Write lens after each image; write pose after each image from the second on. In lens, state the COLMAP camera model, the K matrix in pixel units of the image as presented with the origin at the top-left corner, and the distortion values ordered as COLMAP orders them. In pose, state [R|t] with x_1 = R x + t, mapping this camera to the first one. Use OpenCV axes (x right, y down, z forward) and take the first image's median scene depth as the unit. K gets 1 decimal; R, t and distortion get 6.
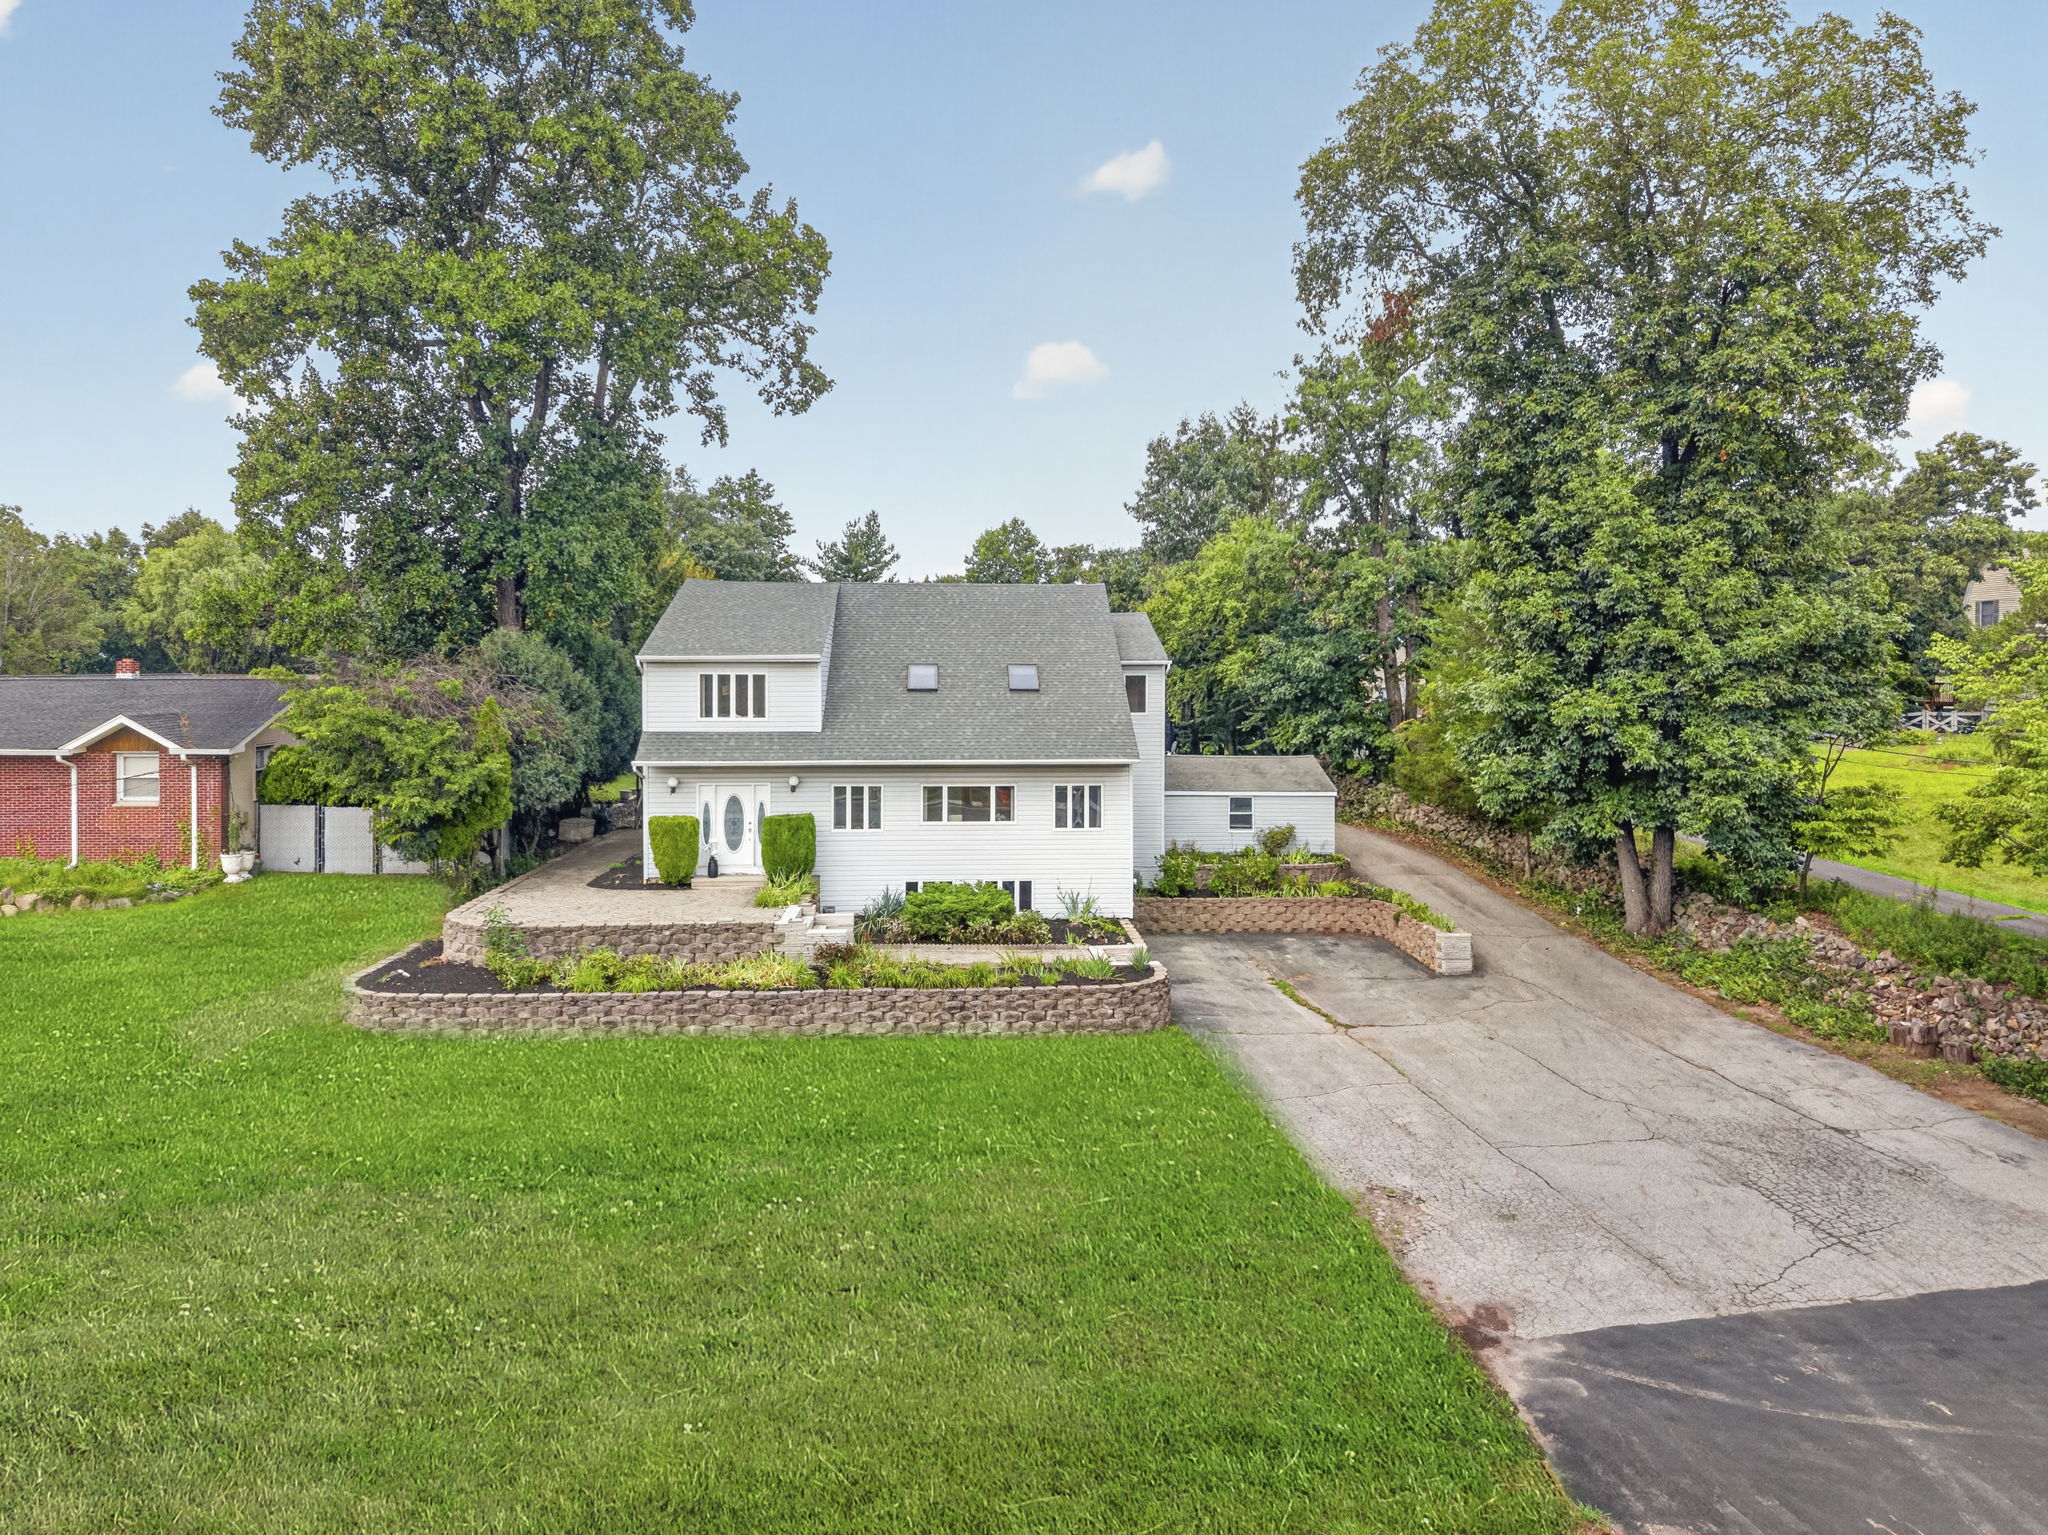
lens RADIAL K [[1316.5, 0, 1130.2], [0, 1316.5, 673.7], [0, 0, 1]] dist [0.048029, -0.056000]
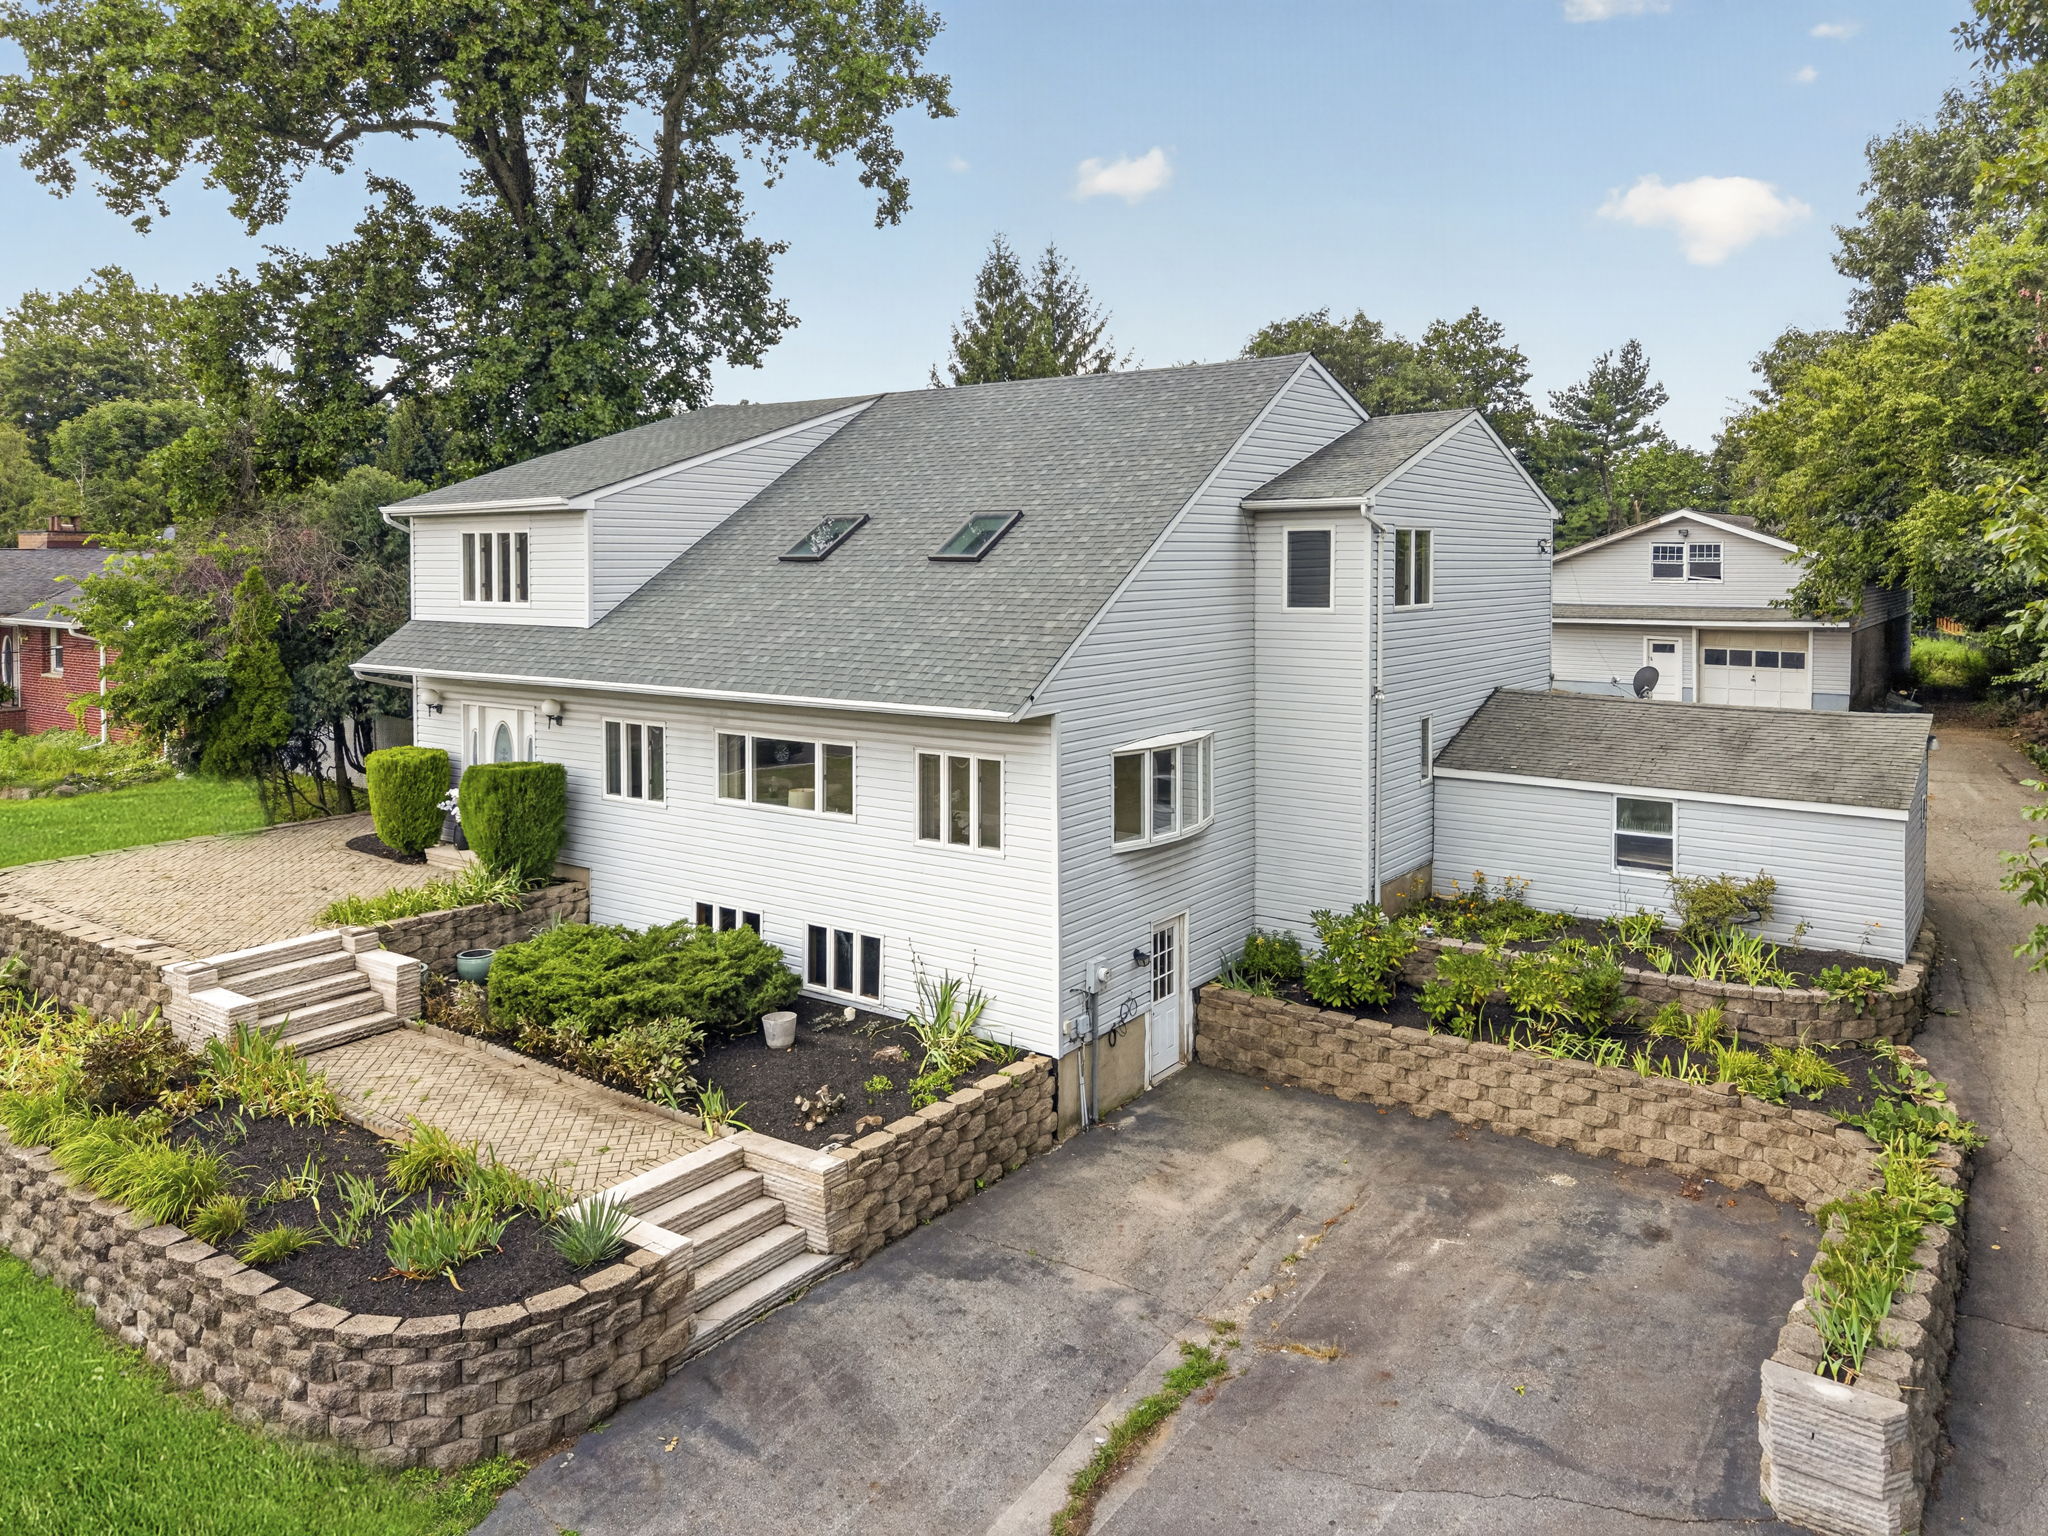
lens RADIAL K [[1375.3, 0, 1023.5], [0, 1375.3, 574.6], [0, 0, 1]] dist [0.003220, 0.001210]
pose [[0.741174, 0.004569, -0.671298, 0.318843], [0.003371, 0.999939, 0.010527, 0.014074], [0.671305, -0.010065, 0.741113, 0.662458]]
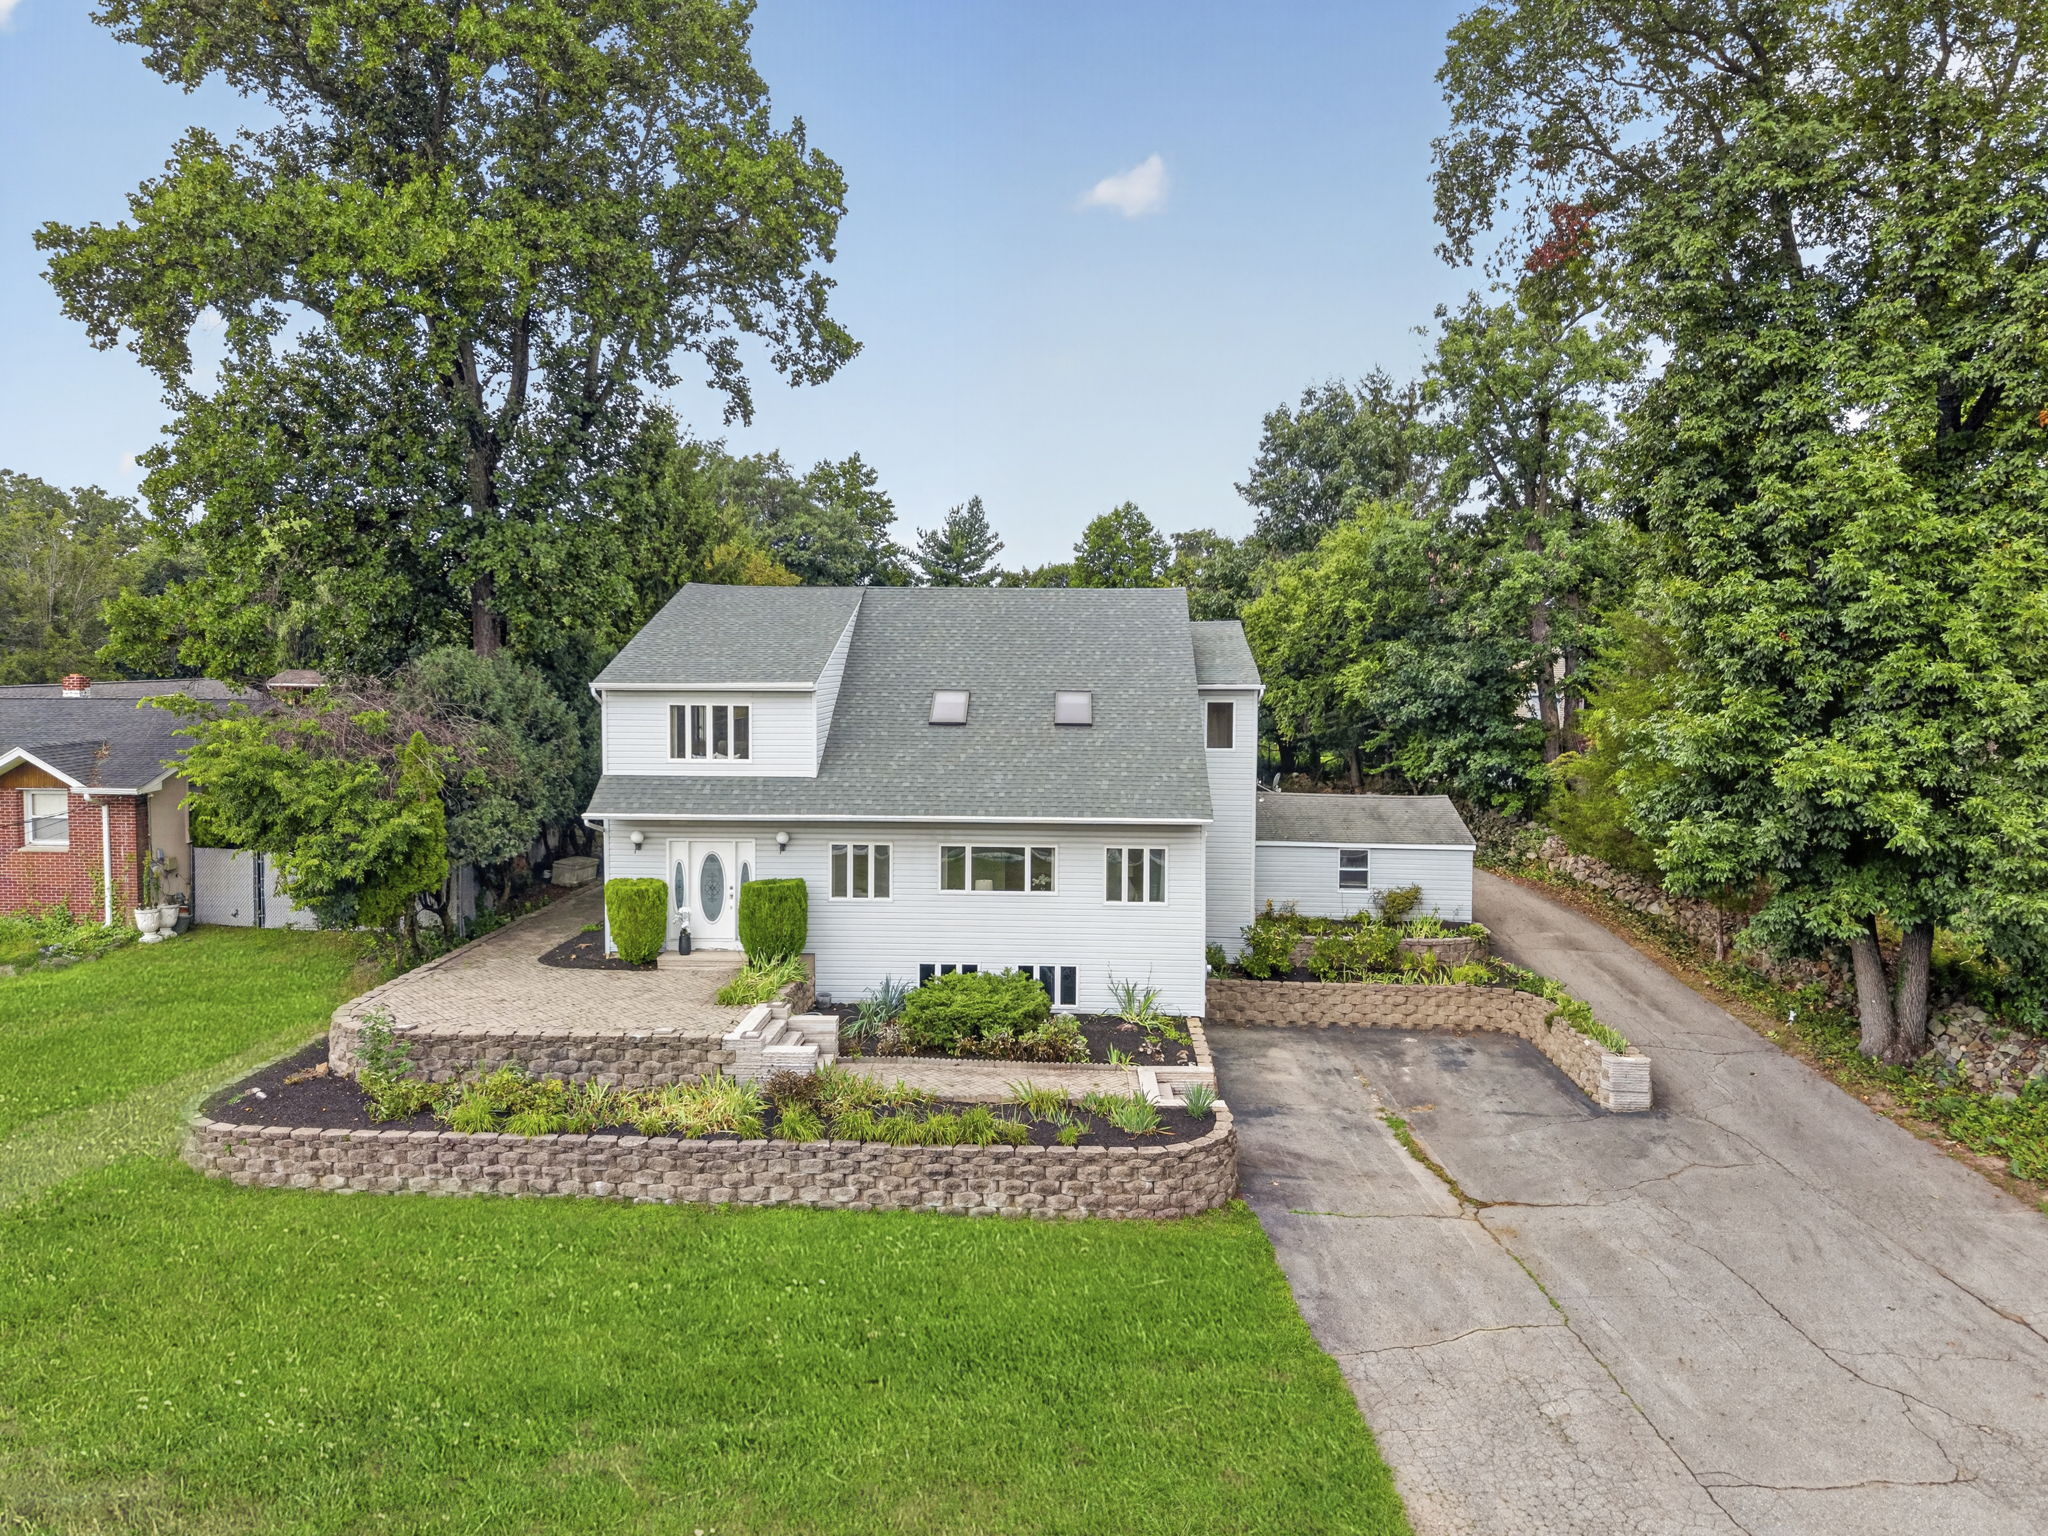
lens RADIAL K [[1352.6, 0, 1093.1], [0, 1352.6, 710.5], [0, 0, 1]] dist [0.001707, 0.003287]
pose [[0.992085, 0.013500, -0.124842, 0.035389], [-0.008855, 0.999250, 0.037687, -0.029148], [0.125257, -0.036284, 0.991461, 0.200960]]
